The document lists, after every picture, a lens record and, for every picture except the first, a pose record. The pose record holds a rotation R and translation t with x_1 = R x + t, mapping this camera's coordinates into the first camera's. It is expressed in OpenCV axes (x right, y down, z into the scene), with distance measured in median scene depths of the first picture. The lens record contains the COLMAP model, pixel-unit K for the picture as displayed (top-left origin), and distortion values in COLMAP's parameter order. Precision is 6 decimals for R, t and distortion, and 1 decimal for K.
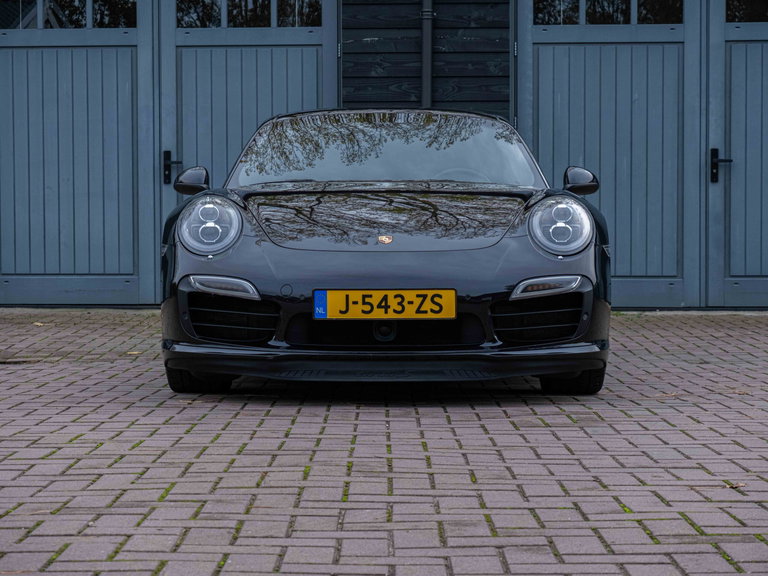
lens RADIAL K [[1920.2, 0, 384.0], [0, 1920.2, 288.0], [0, 0, 1]] dist [-0.014405, 0.492469]
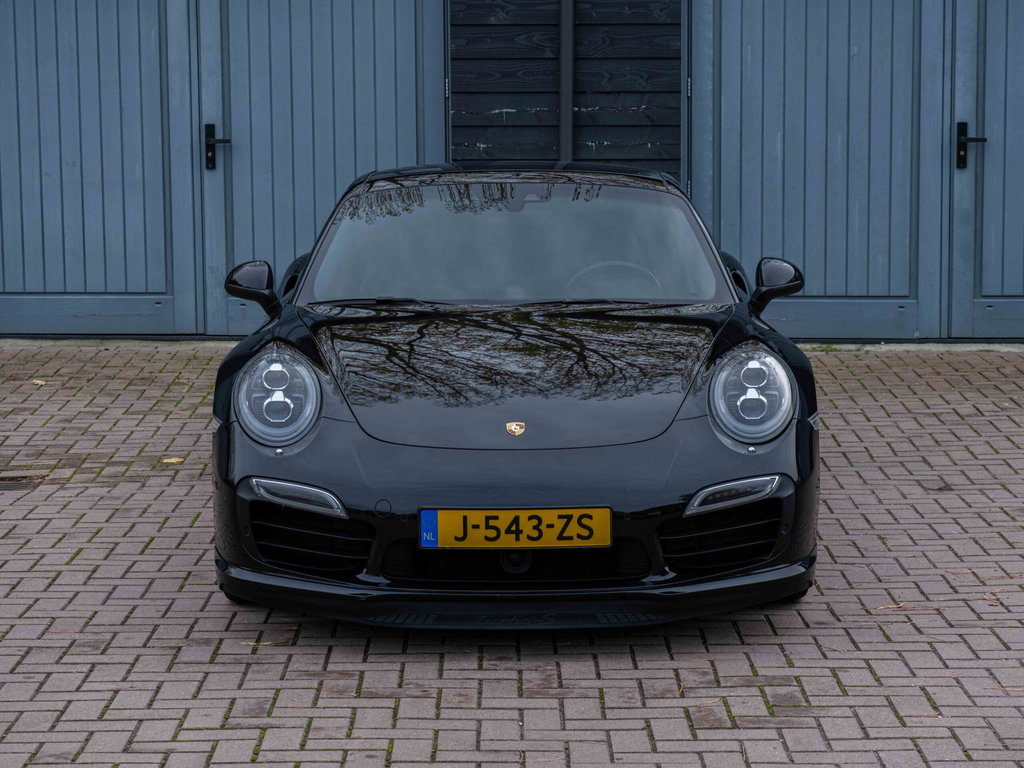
lens RADIAL K [[2645.9, 0, 531.7], [0, 2645.9, 382.1], [0, 0, 1]] dist [0.008665, -0.100186]
pose [[0.999935, -0.005994, 0.009650, -0.002497], [0.005004, 0.995012, 0.099627, -0.129220], [-0.010199, -0.099573, 0.994978, -0.011648]]
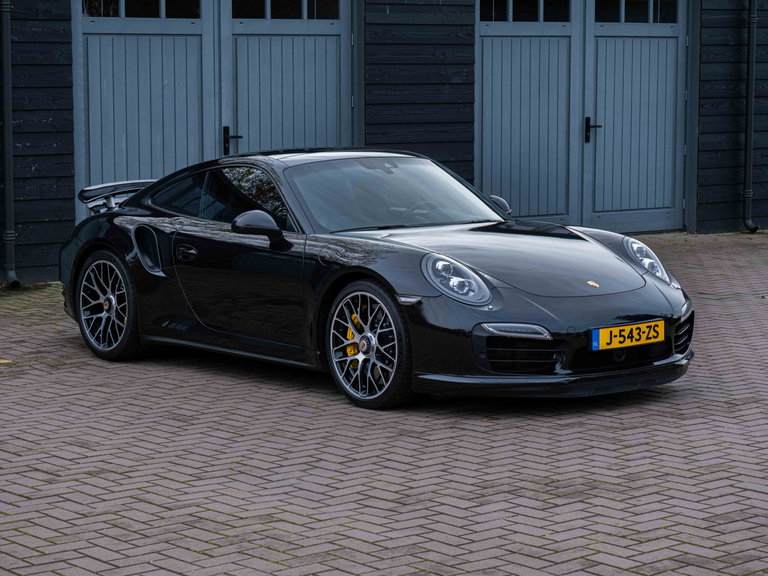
lens RADIAL K [[1920.2, 0, 384.0], [0, 1920.2, 288.0], [0, 0, 1]] dist [-0.014405, 0.492469]
pose [[0.772439, -0.074444, 0.630711, -0.855769], [0.024232, 0.995838, 0.087863, -0.128504], [-0.634627, -0.052585, 0.771028, 0.052905]]
